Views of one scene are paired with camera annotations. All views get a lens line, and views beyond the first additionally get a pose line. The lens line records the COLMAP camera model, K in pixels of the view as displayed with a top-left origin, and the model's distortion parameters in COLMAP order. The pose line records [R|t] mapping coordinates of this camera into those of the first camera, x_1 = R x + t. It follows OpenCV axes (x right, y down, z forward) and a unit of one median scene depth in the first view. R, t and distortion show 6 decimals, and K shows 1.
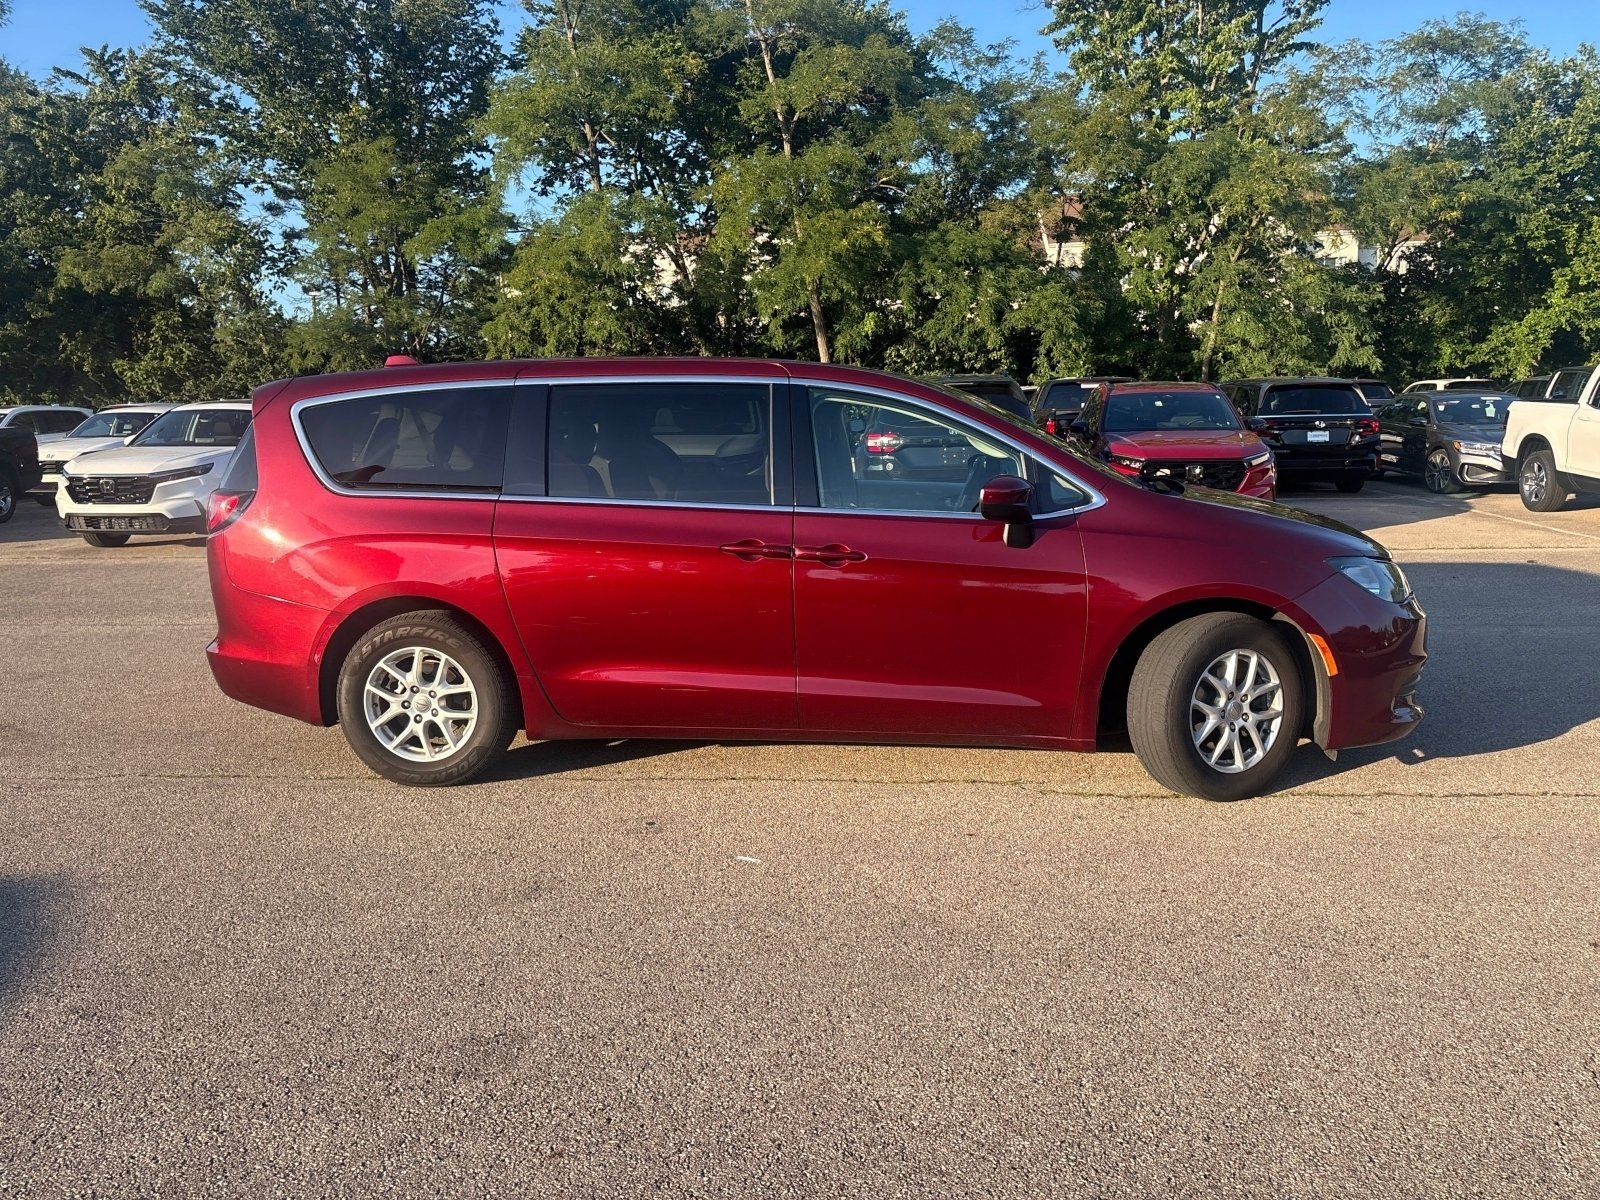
lens RADIAL K [[1191.3, 0, 817.9], [0, 1191.3, 598.0], [0, 0, 1]] dist [0.056508, -0.060524]
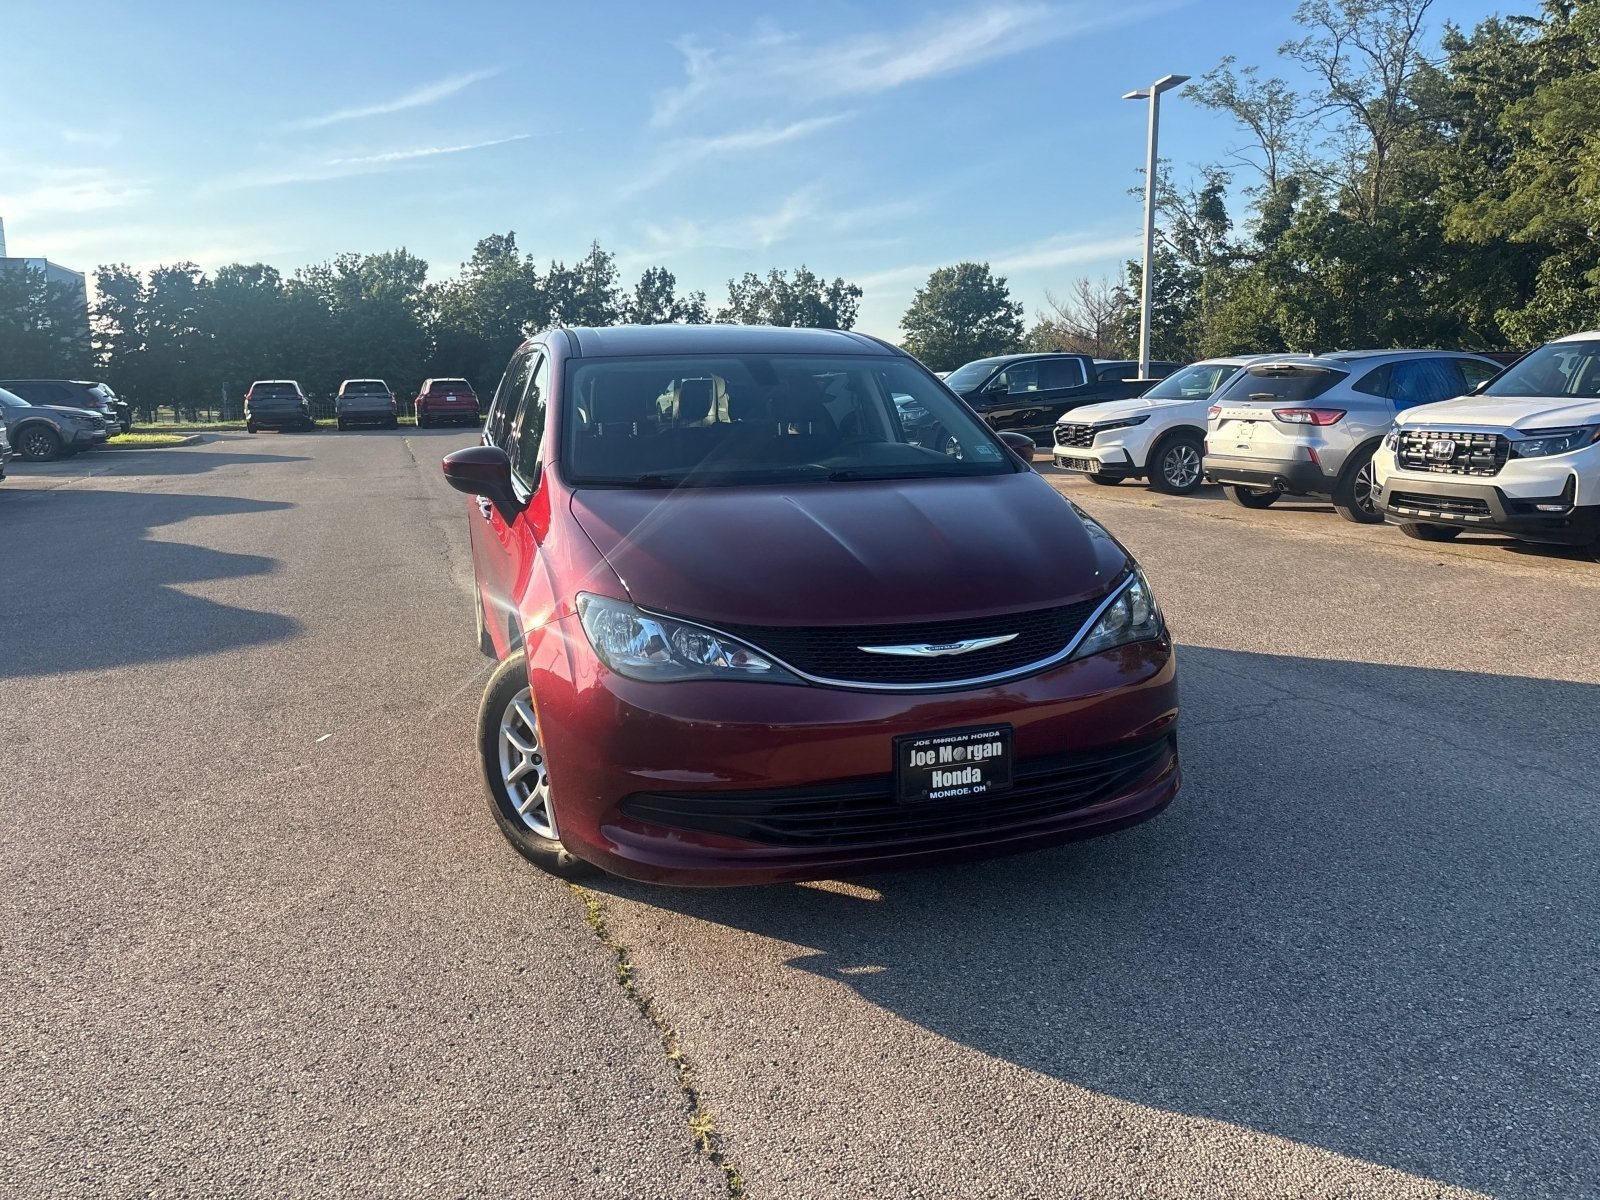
lens RADIAL K [[1200.7, 0, 812.2], [0, 1200.7, 604.7], [0, 0, 1]] dist [0.032898, -0.015491]
pose [[0.413976, 0.178461, -0.892623, 0.146558], [-0.138119, 0.981555, 0.132185, -0.018125], [0.899748, 0.068567, 0.430989, 0.105245]]
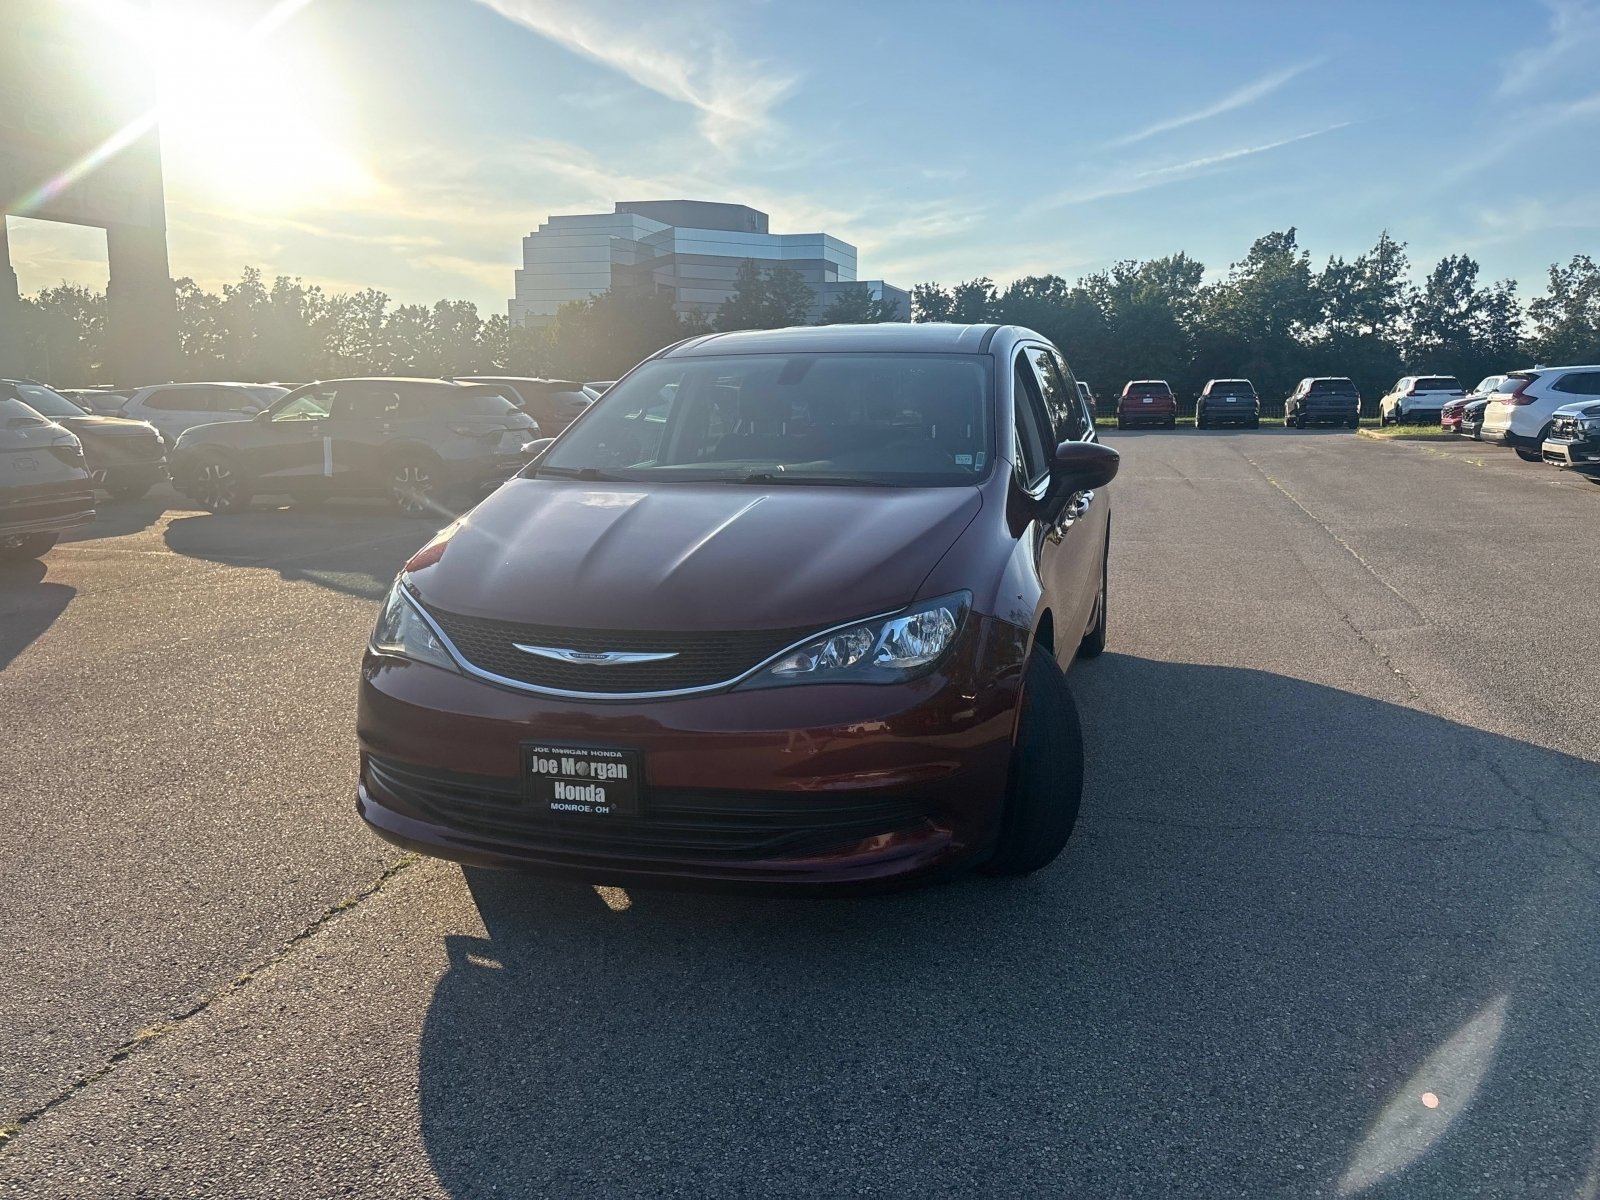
lens RADIAL K [[1195.6, 0, 813.7], [0, 1195.6, 600.0], [0, 0, 1]] dist [0.026730, 0.006552]
pose [[-0.183356, 0.187877, -0.964926, 0.150404], [-0.145685, 0.965535, 0.215679, -0.029284], [0.972192, 0.180122, -0.149666, 0.180365]]
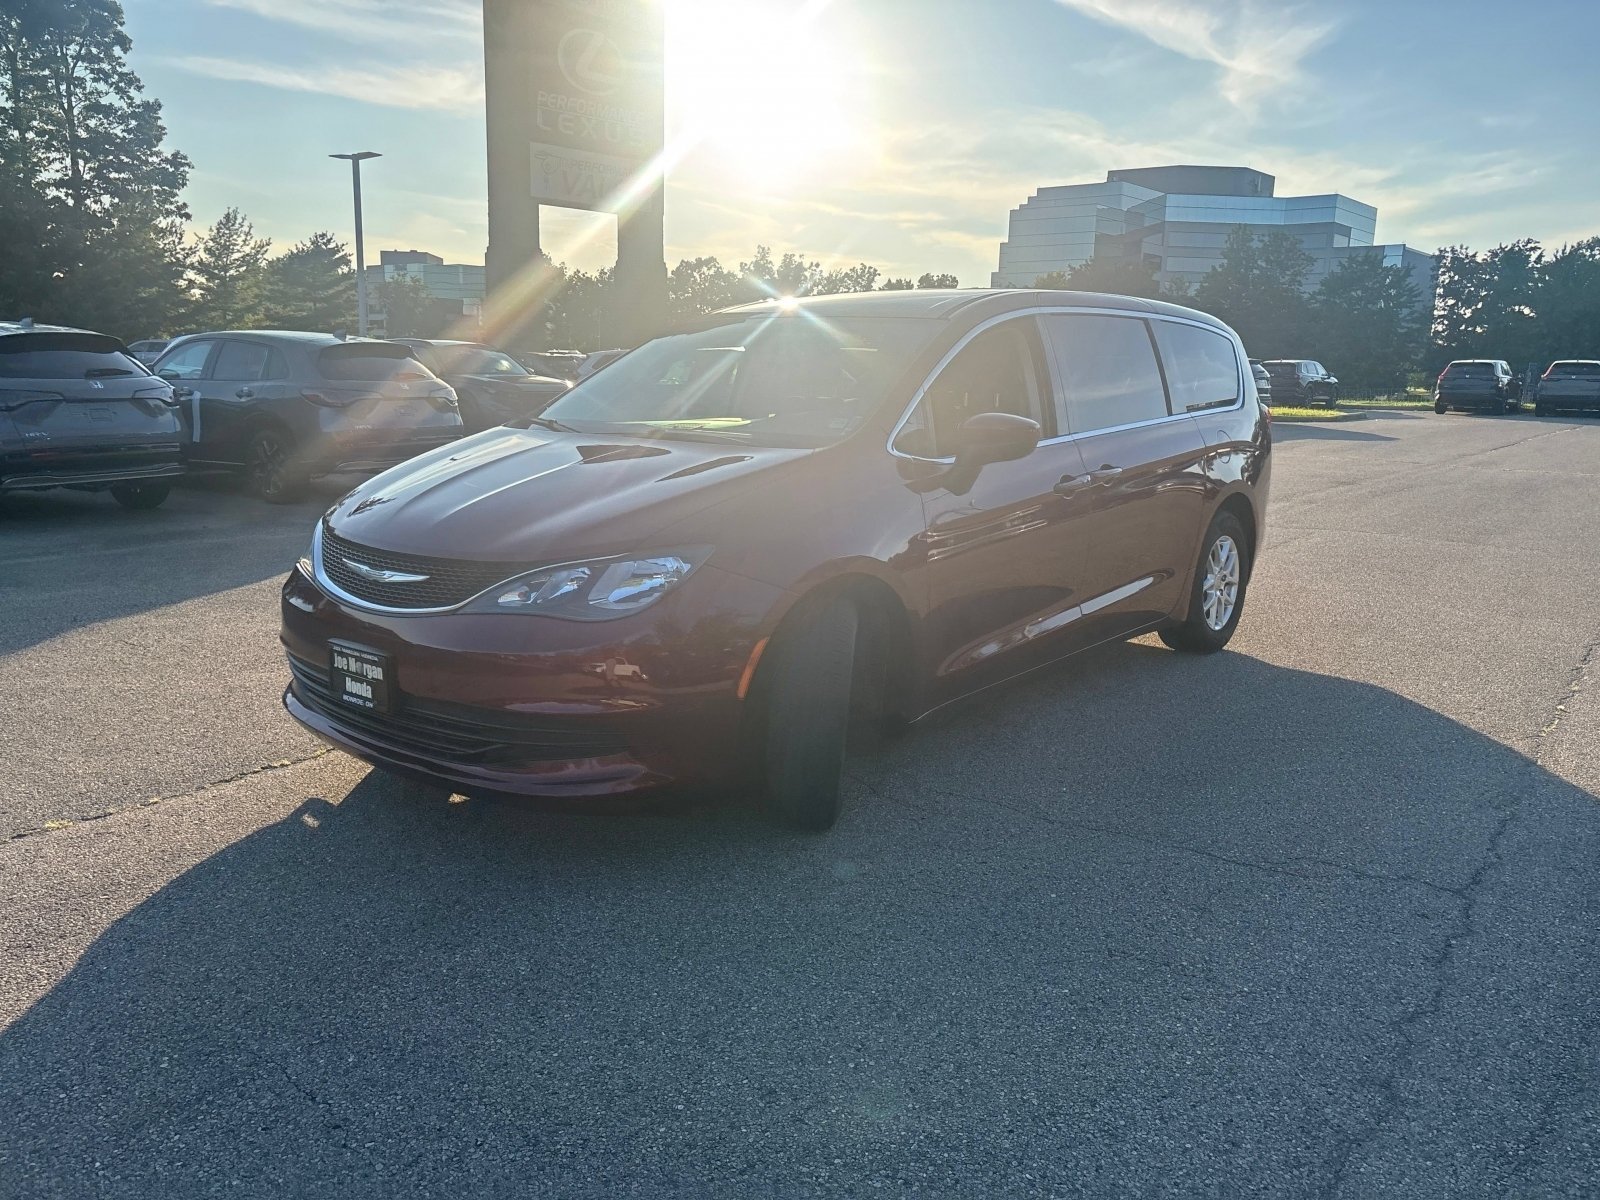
lens RADIAL K [[1191.3, 0, 817.9], [0, 1191.3, 598.0], [0, 0, 1]] dist [0.056508, -0.060524]
pose [[-0.540244, 0.173545, -0.823419, 0.134464], [-0.136130, 0.947592, 0.289030, -0.036584], [0.830424, 0.268239, -0.488307, 0.232461]]
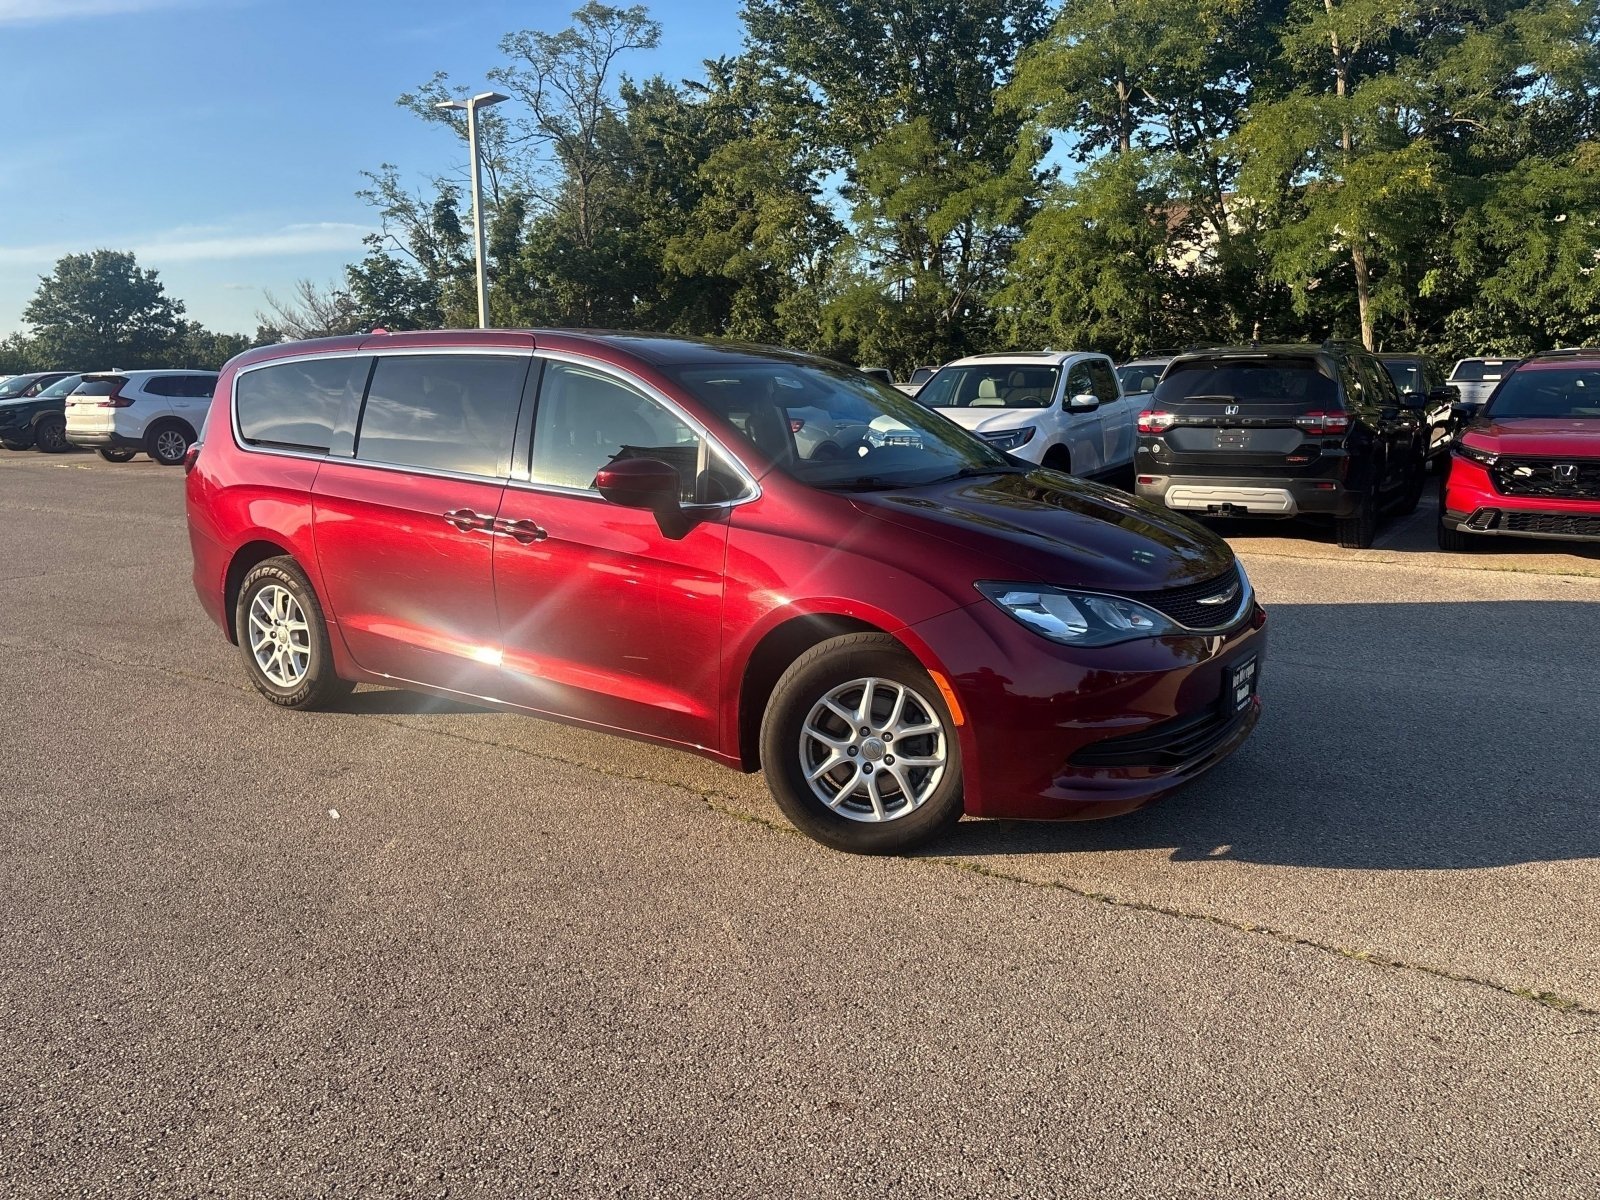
lens RADIAL K [[1196.9, 0, 815.6], [0, 1196.9, 611.8], [0, 0, 1]] dist [0.035544, -0.024539]
pose [[0.881245, 0.103909, -0.461097, 0.090562], [-0.087923, 0.994547, 0.056085, -0.006098], [0.464410, -0.008884, 0.885576, 0.030771]]
